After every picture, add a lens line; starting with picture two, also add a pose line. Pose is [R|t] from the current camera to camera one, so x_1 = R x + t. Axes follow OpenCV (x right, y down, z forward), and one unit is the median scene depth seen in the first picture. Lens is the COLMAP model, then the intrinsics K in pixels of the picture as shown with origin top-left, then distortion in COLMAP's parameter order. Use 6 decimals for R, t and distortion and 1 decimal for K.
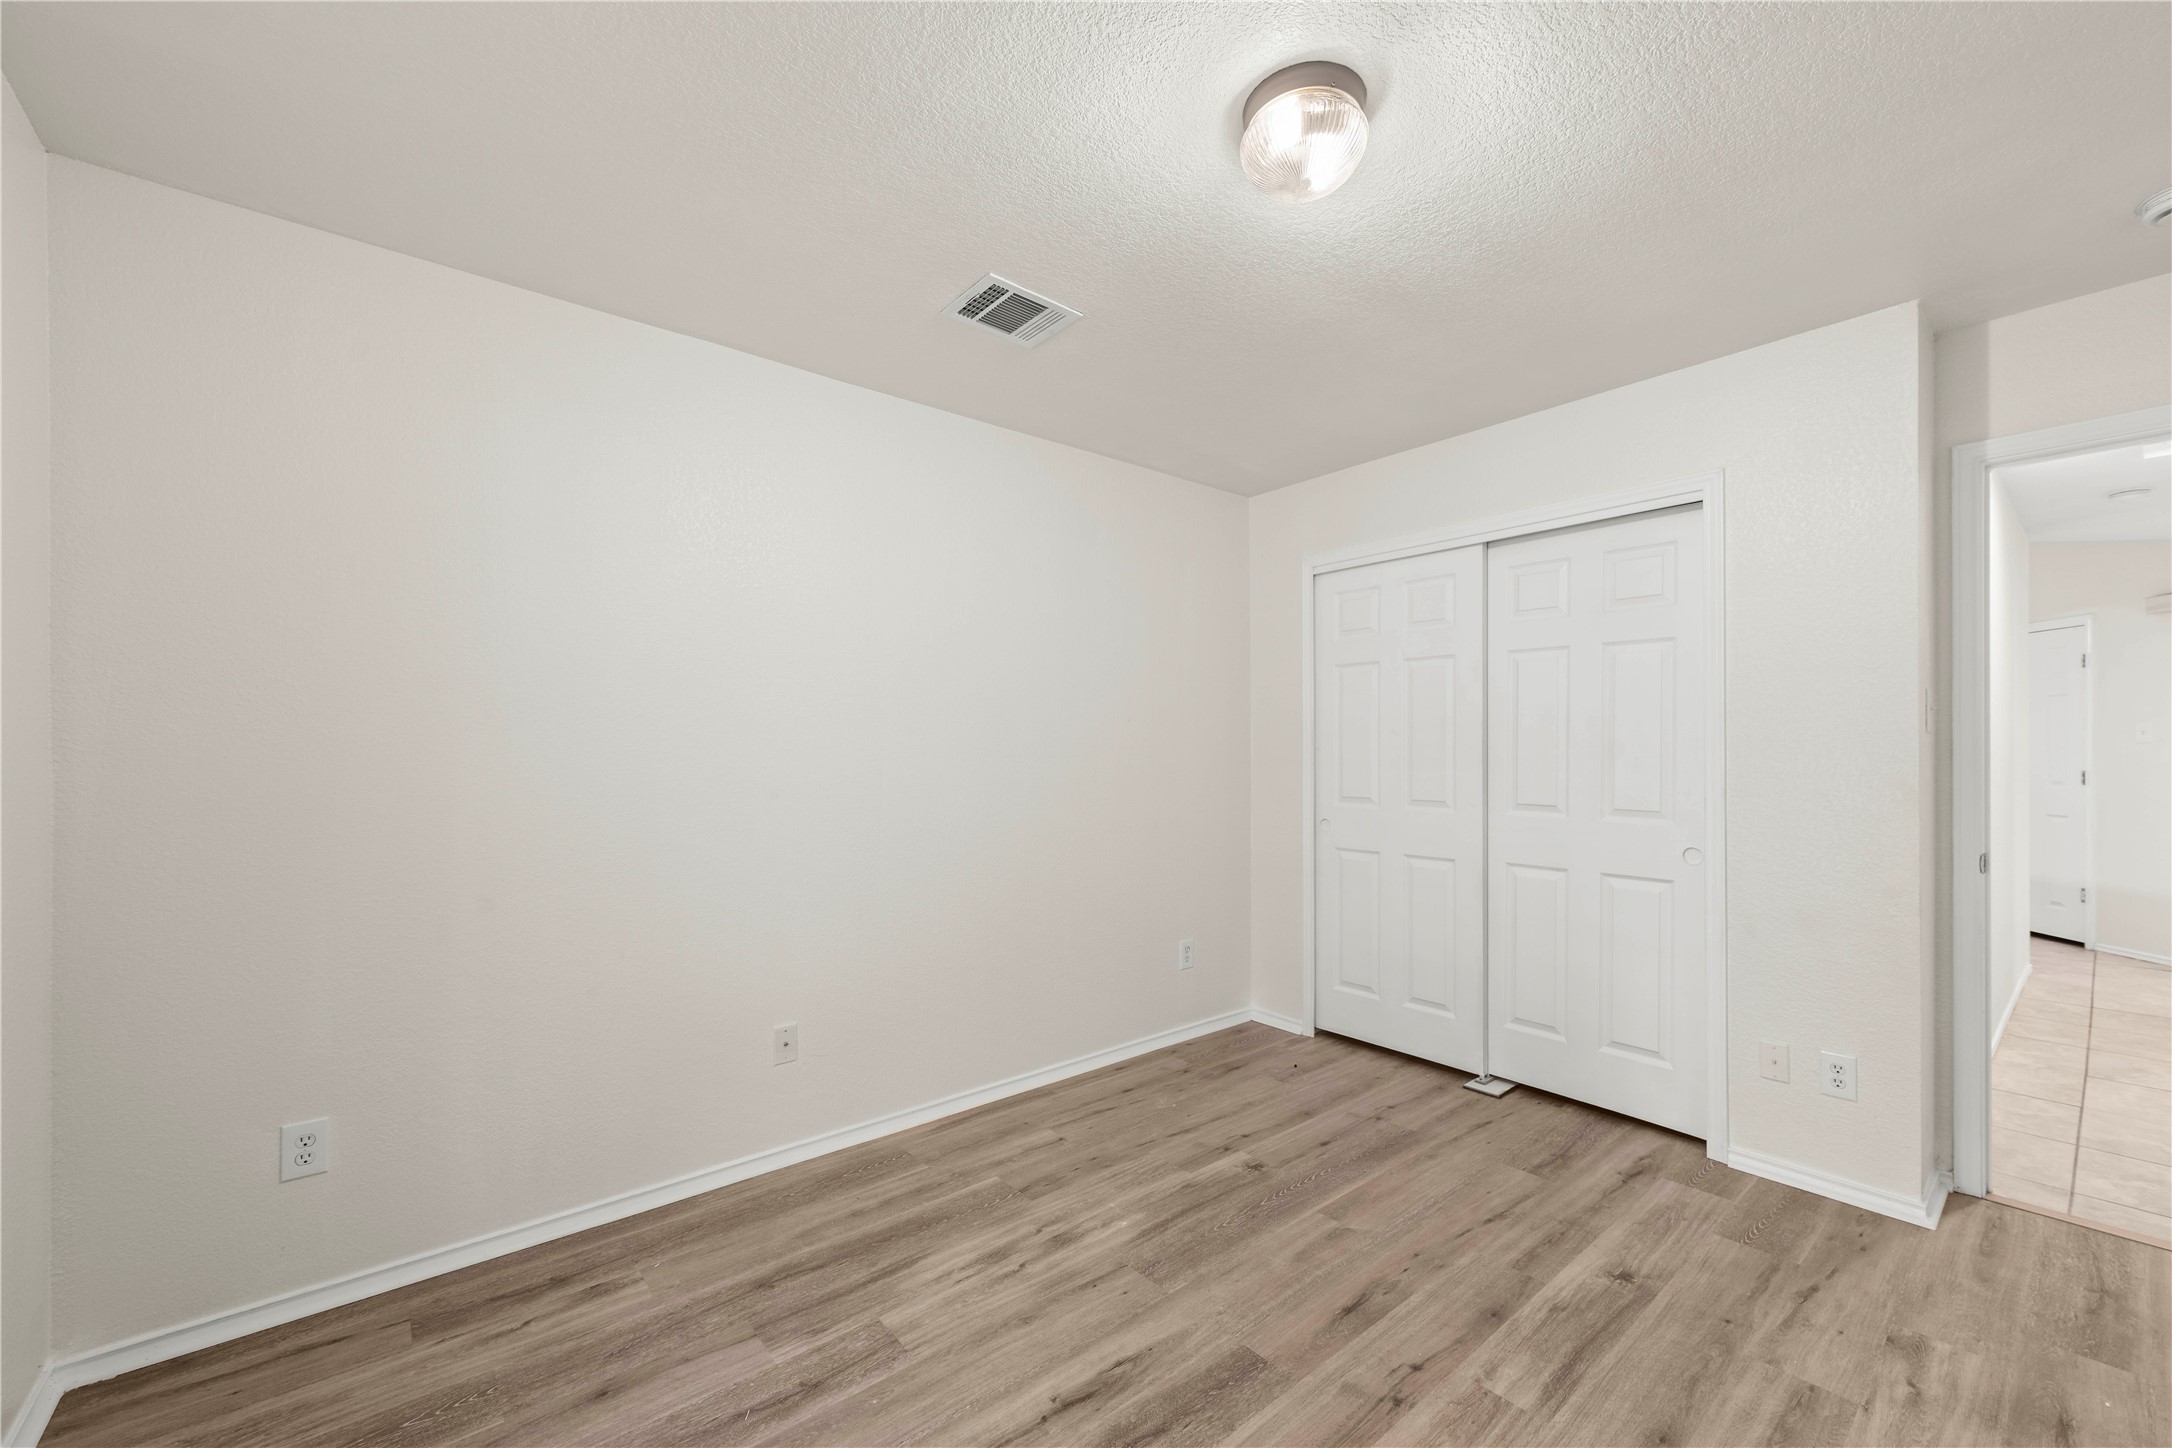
lens RADIAL K [[858.1, 0, 1094.9], [0, 858.1, 732.7], [0, 0, 1]] dist [-0.000372, 0.000249]
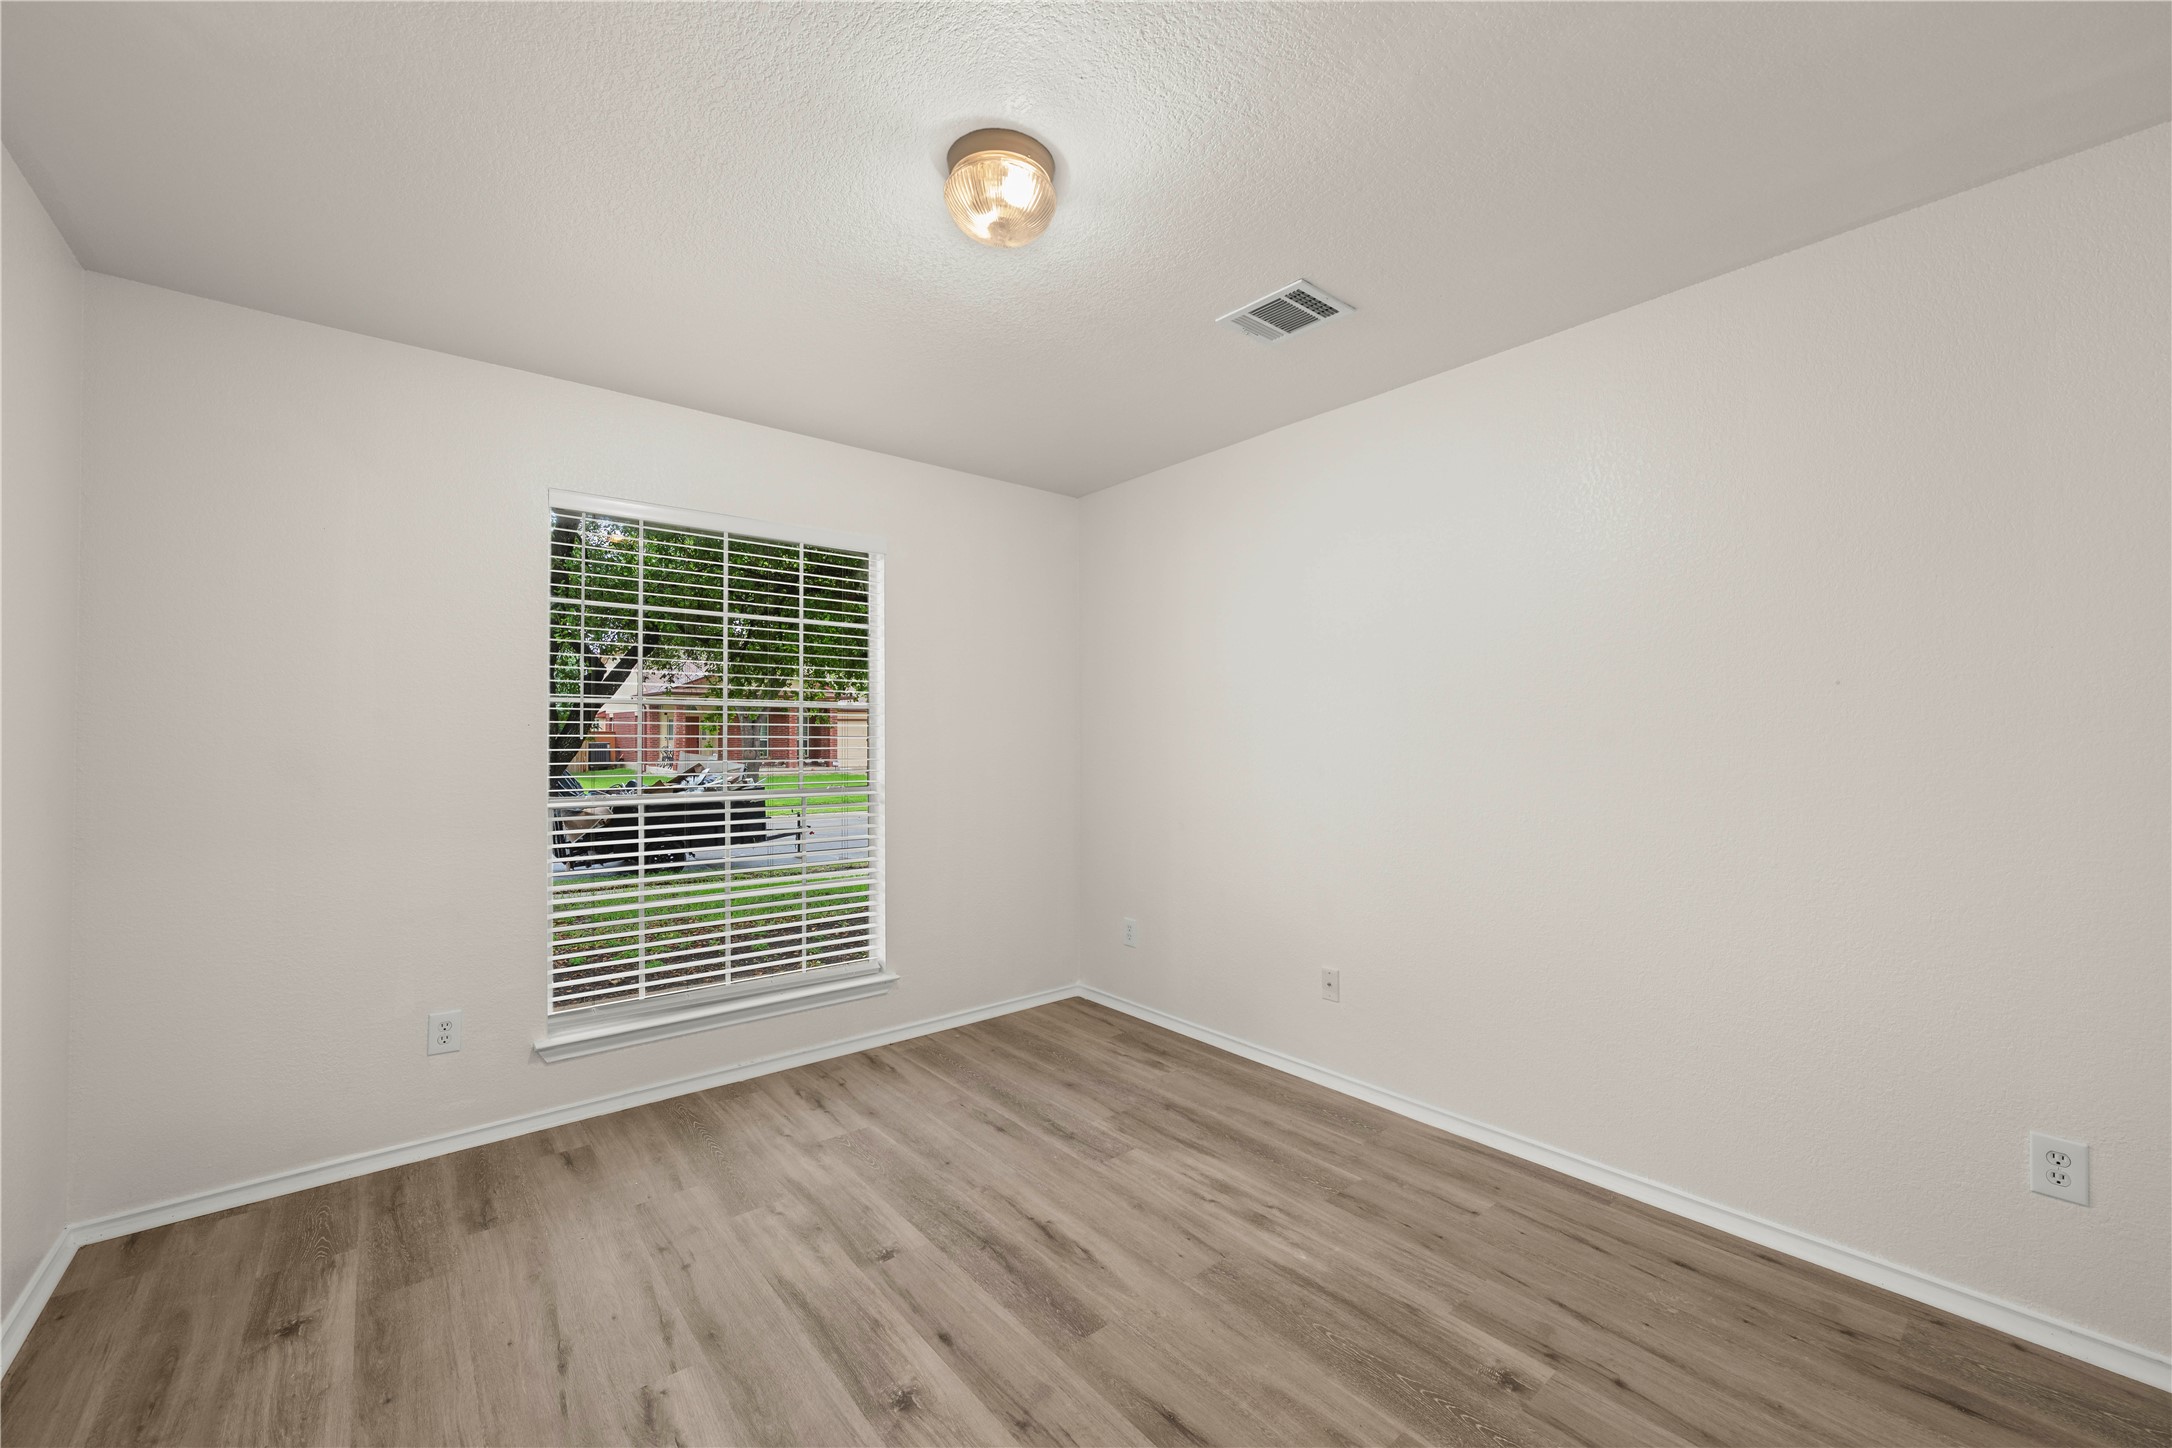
lens RADIAL K [[858.1, 0, 1099.2], [0, 858.1, 725.2], [0, 0, 1]] dist [-0.000372, 0.000249]
pose [[0.003993, -0.011522, -0.999926, 1.034773], [0.025392, 0.999612, -0.011417, 0.016900], [0.999670, -0.025344, 0.004284, 0.870648]]
